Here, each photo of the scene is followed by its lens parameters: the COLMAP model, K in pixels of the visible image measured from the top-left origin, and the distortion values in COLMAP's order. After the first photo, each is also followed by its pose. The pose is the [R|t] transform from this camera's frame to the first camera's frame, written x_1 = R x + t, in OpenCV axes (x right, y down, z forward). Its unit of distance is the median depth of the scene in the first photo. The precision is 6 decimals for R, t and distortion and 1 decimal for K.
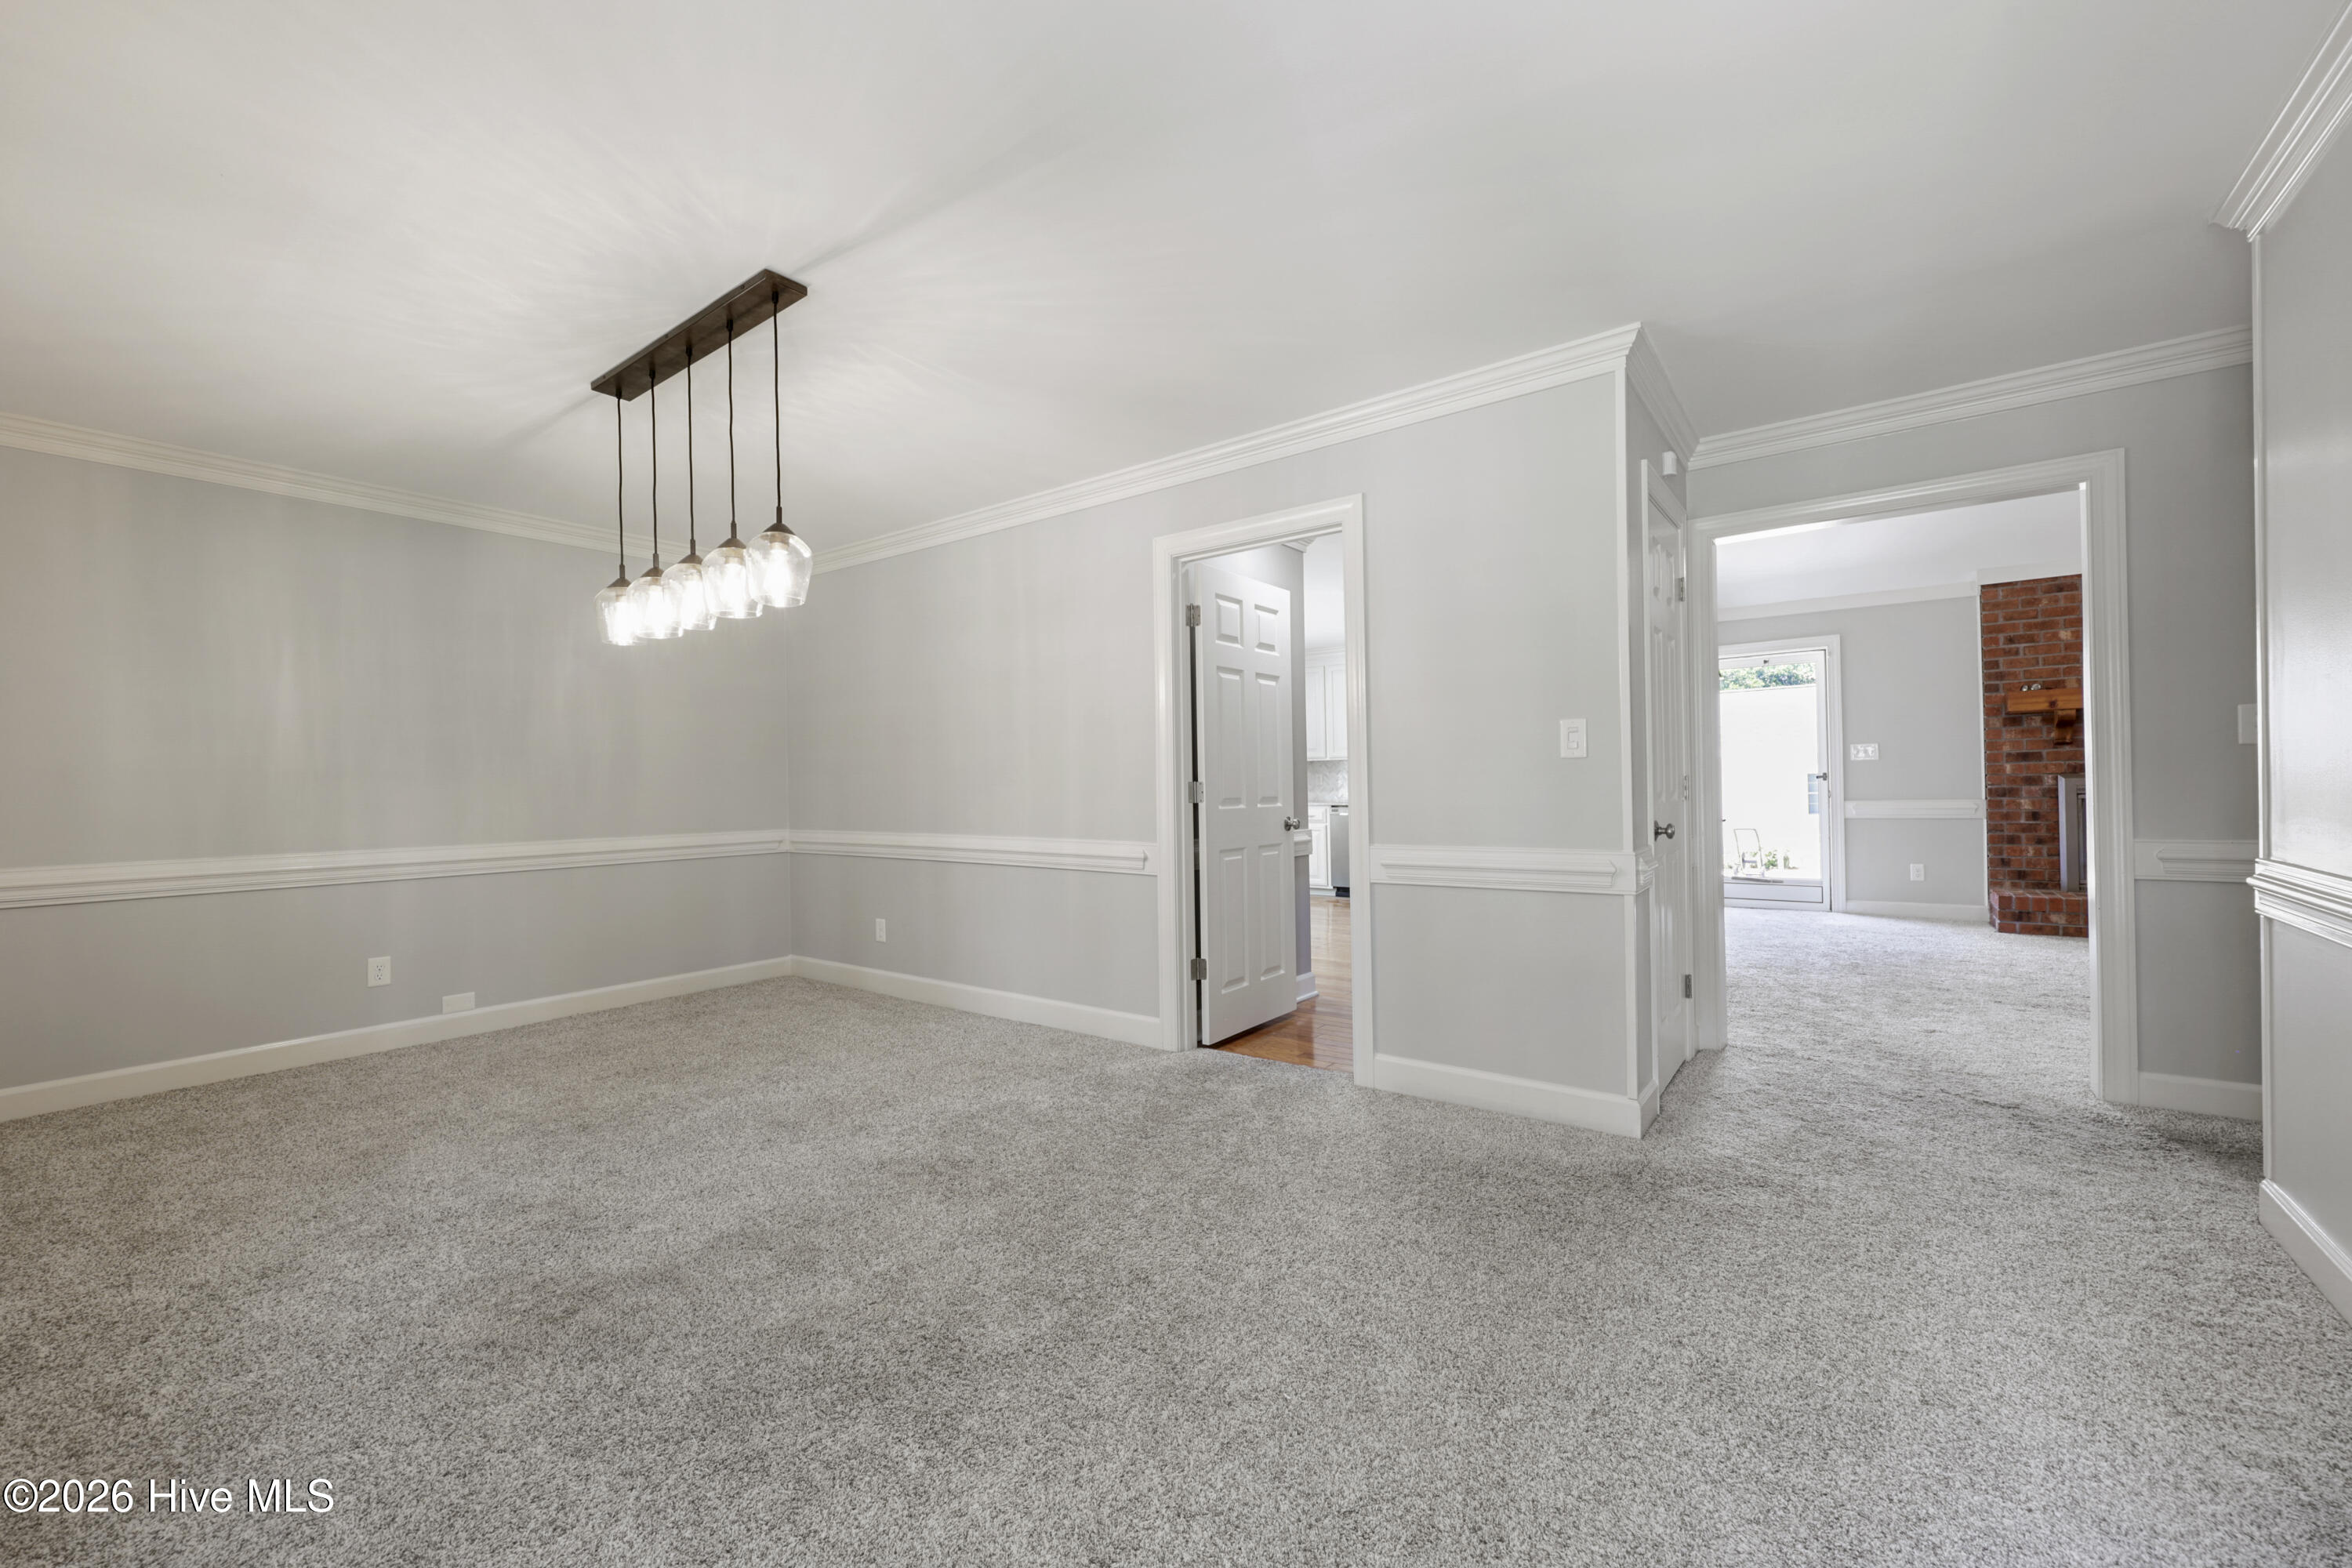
lens RADIAL K [[978.3, 0, 1145.2], [0, 978.3, 782.1], [0, 0, 1]] dist [-0.001222, -0.000288]
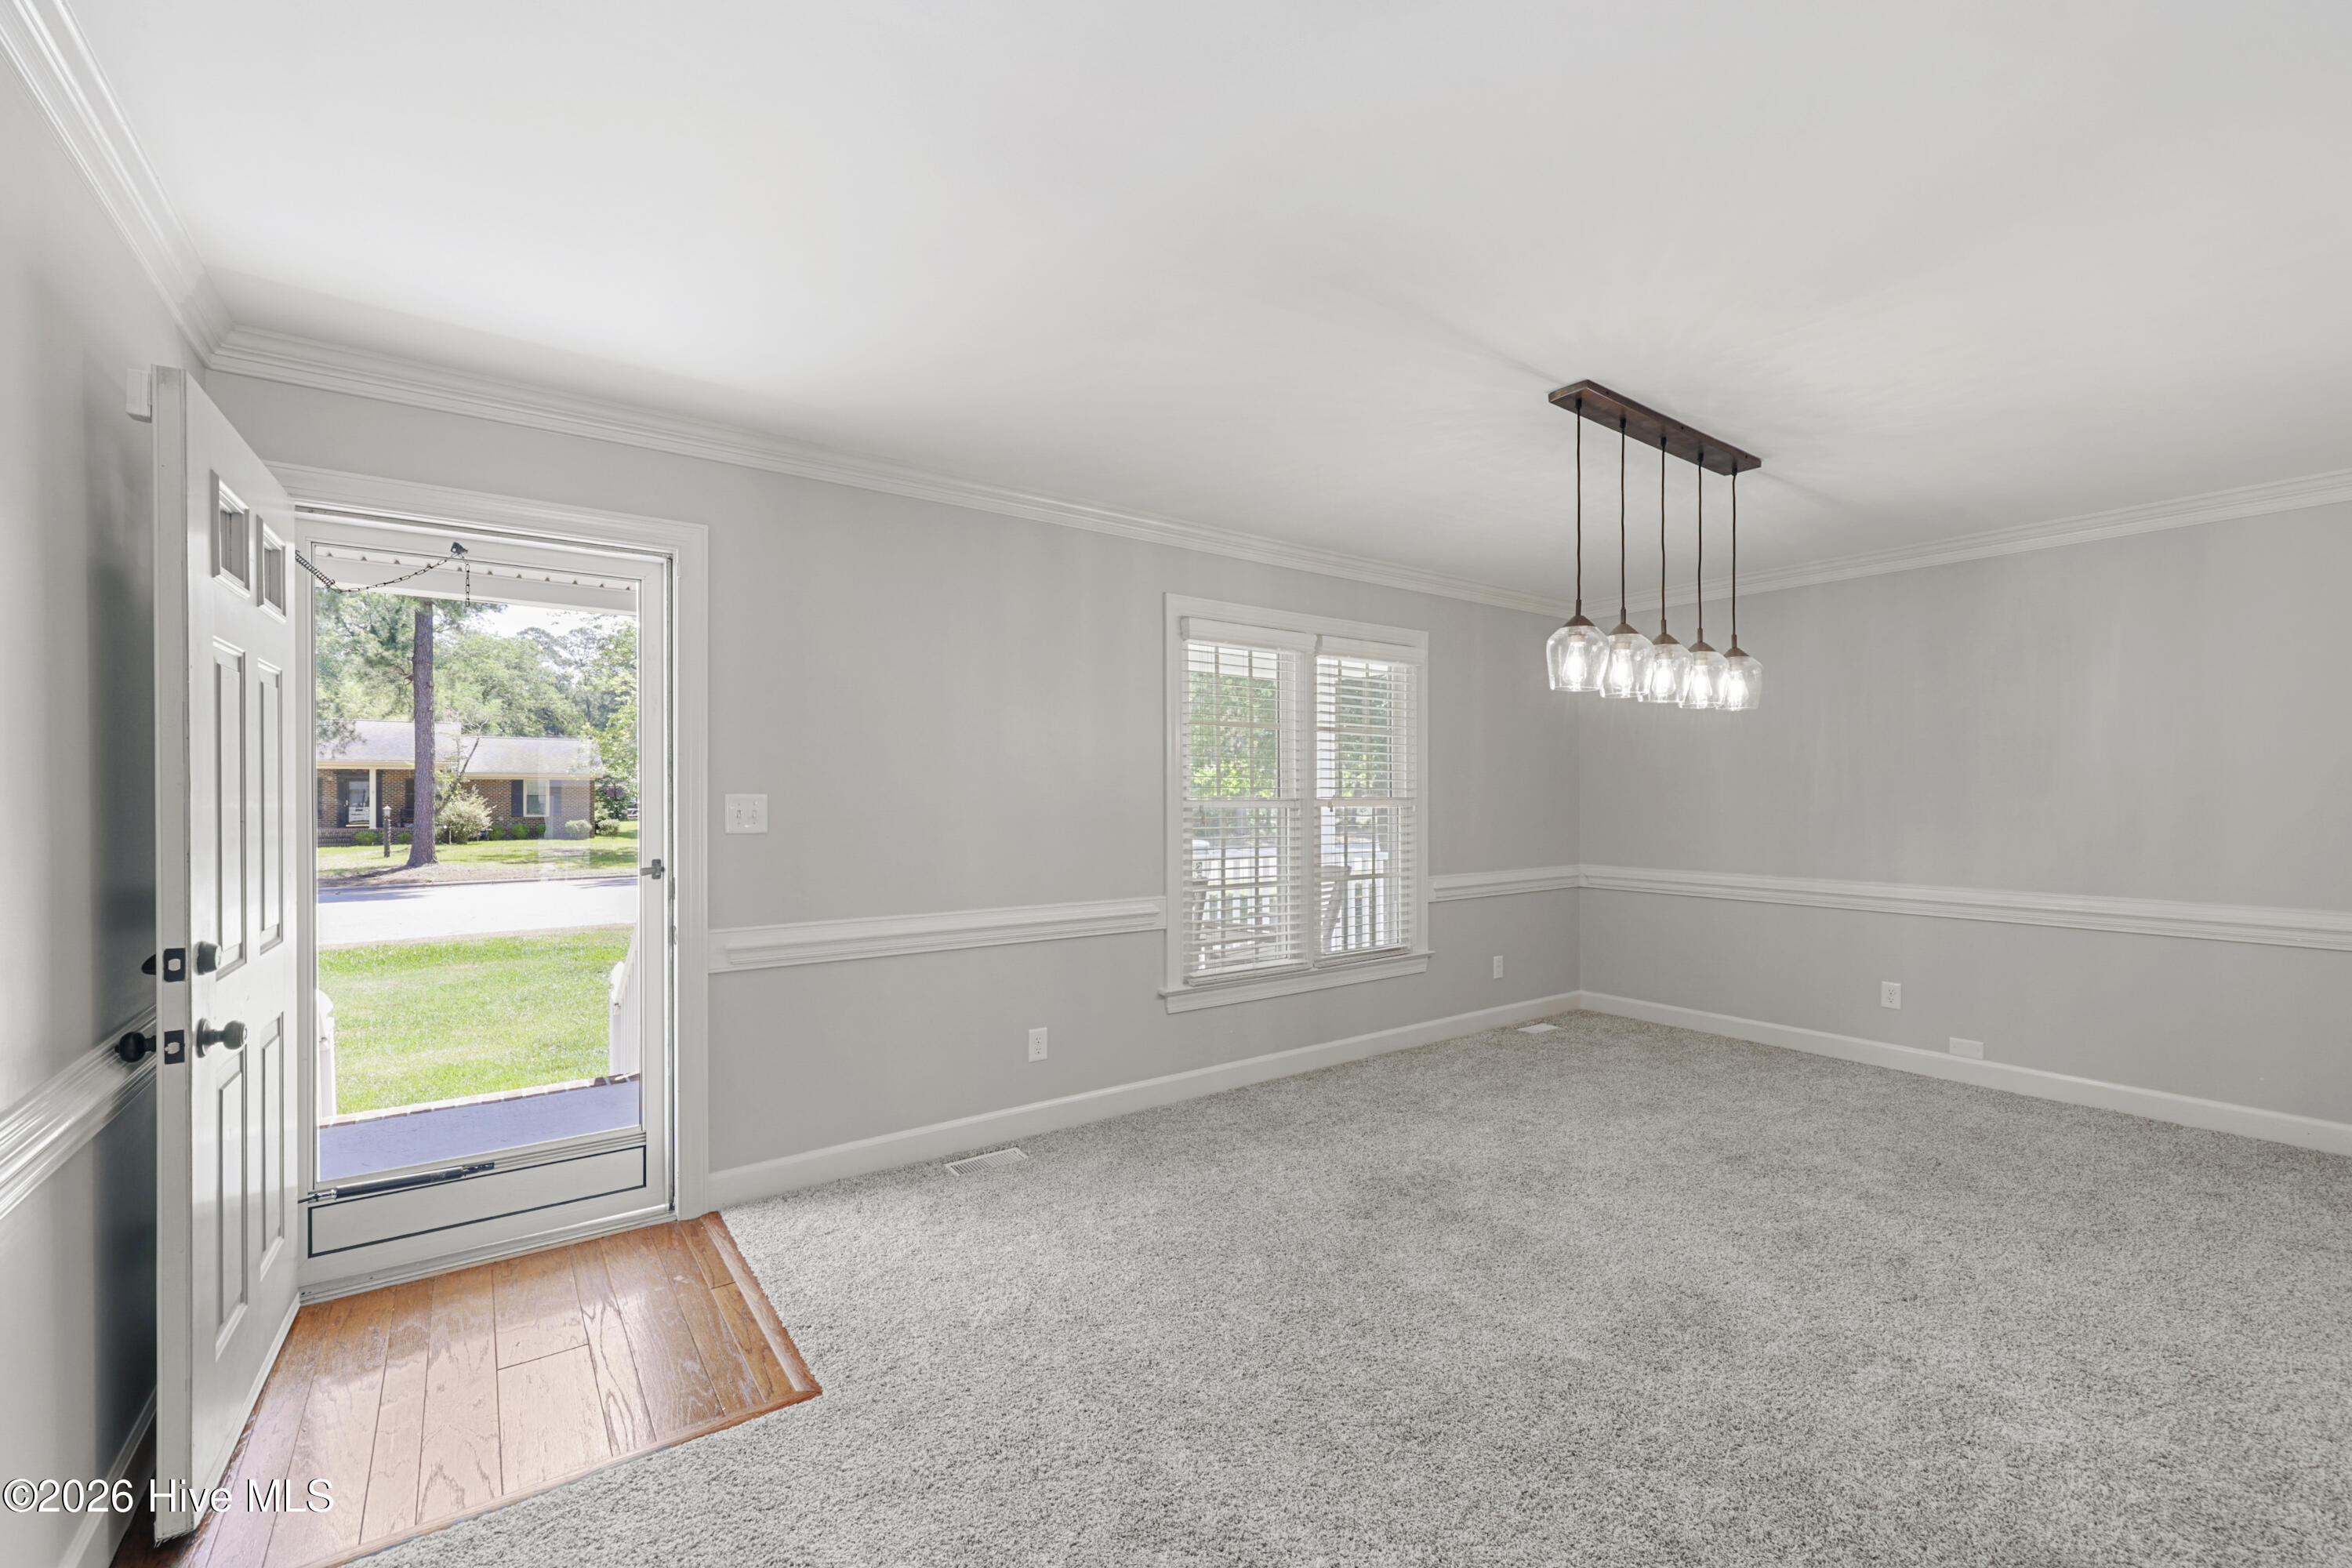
lens RADIAL K [[978.3, 0, 1181.2], [0, 978.3, 792.6], [0, 0, 1]] dist [-0.001222, -0.000288]
pose [[-0.302244, 0.016076, -0.953095, 0.634425], [0.013579, 0.999829, 0.012558, -0.073447], [0.953134, -0.009146, -0.302411, 0.740057]]
